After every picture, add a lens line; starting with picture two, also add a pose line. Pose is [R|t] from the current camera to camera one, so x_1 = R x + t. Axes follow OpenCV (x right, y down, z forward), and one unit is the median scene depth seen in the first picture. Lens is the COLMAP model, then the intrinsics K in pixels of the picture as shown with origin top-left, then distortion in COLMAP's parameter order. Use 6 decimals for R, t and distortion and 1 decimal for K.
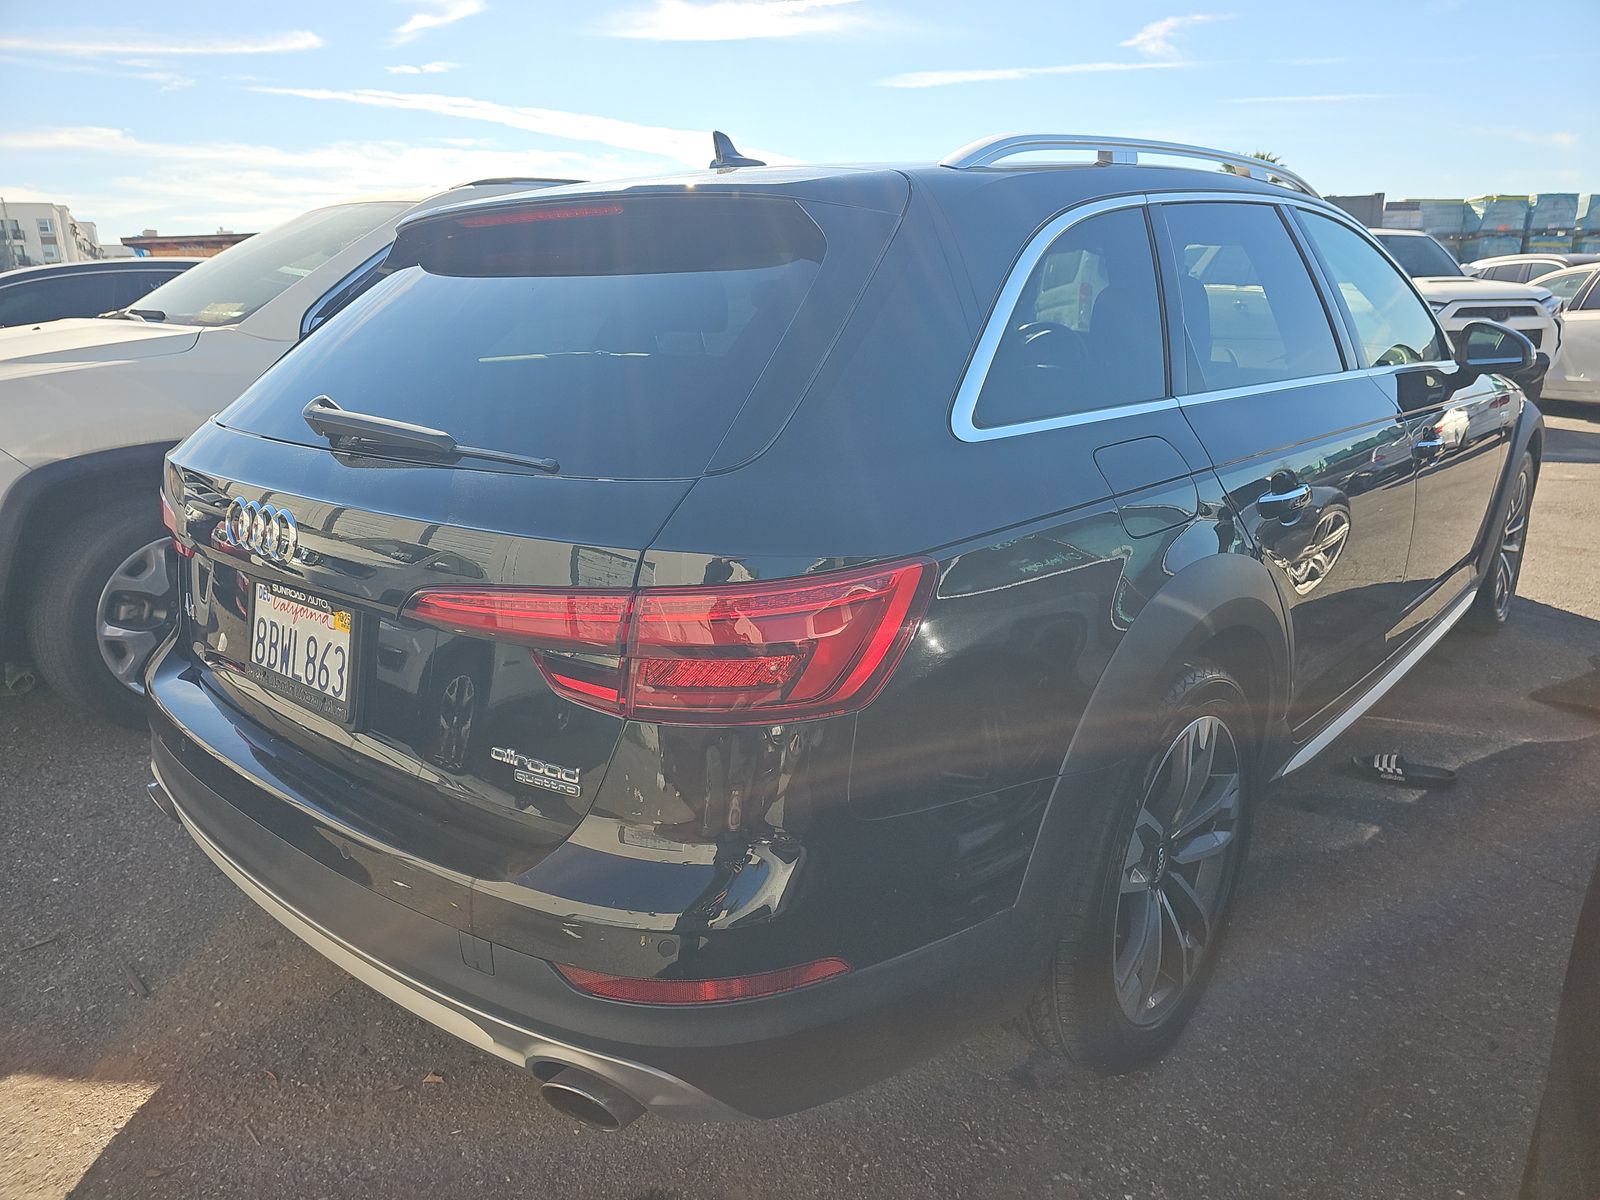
lens RADIAL K [[1075.4, 0, 814.5], [0, 1075.4, 591.4], [0, 0, 1]] dist [0.002484, -0.005213]
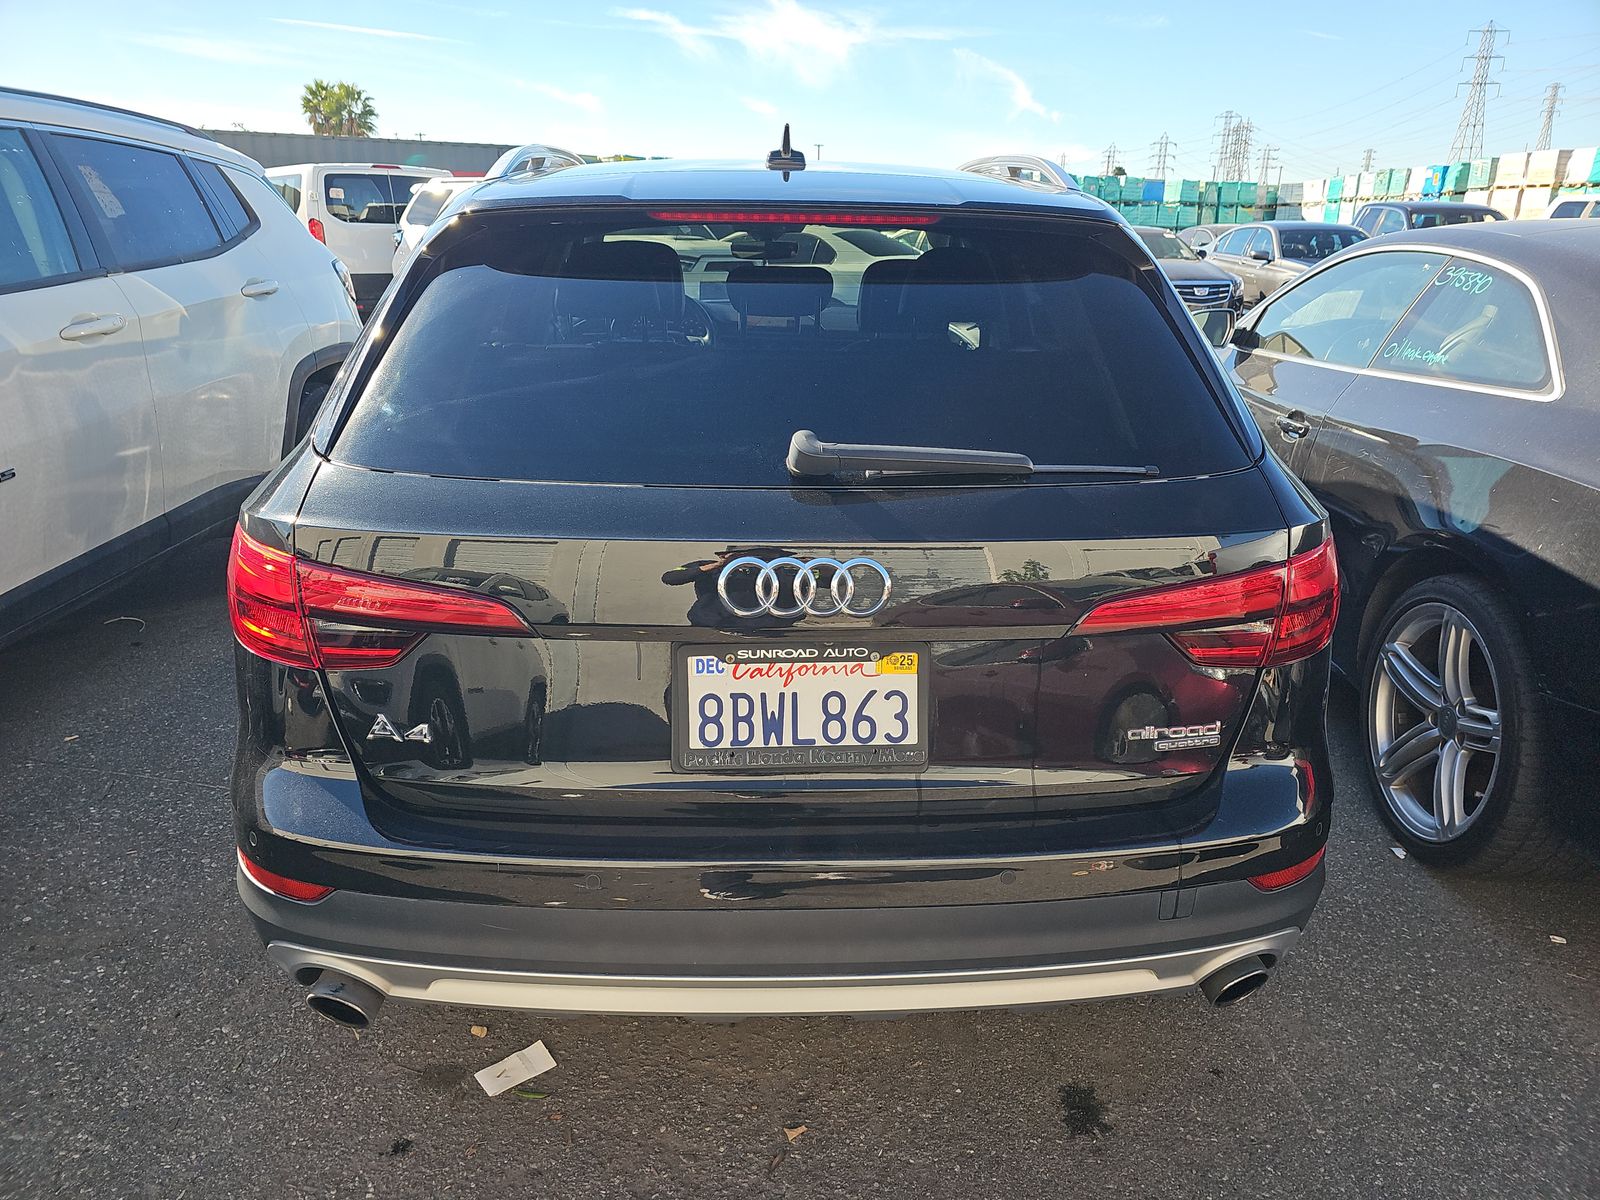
lens RADIAL K [[1075.4, 0, 814.5], [0, 1075.4, 591.4], [0, 0, 1]] dist [0.002484, -0.005213]
pose [[0.743653, -0.190154, 0.640954, -1.074391], [0.158744, 0.981504, 0.107007, -0.146308], [-0.649447, 0.022171, 0.760084, 0.315951]]
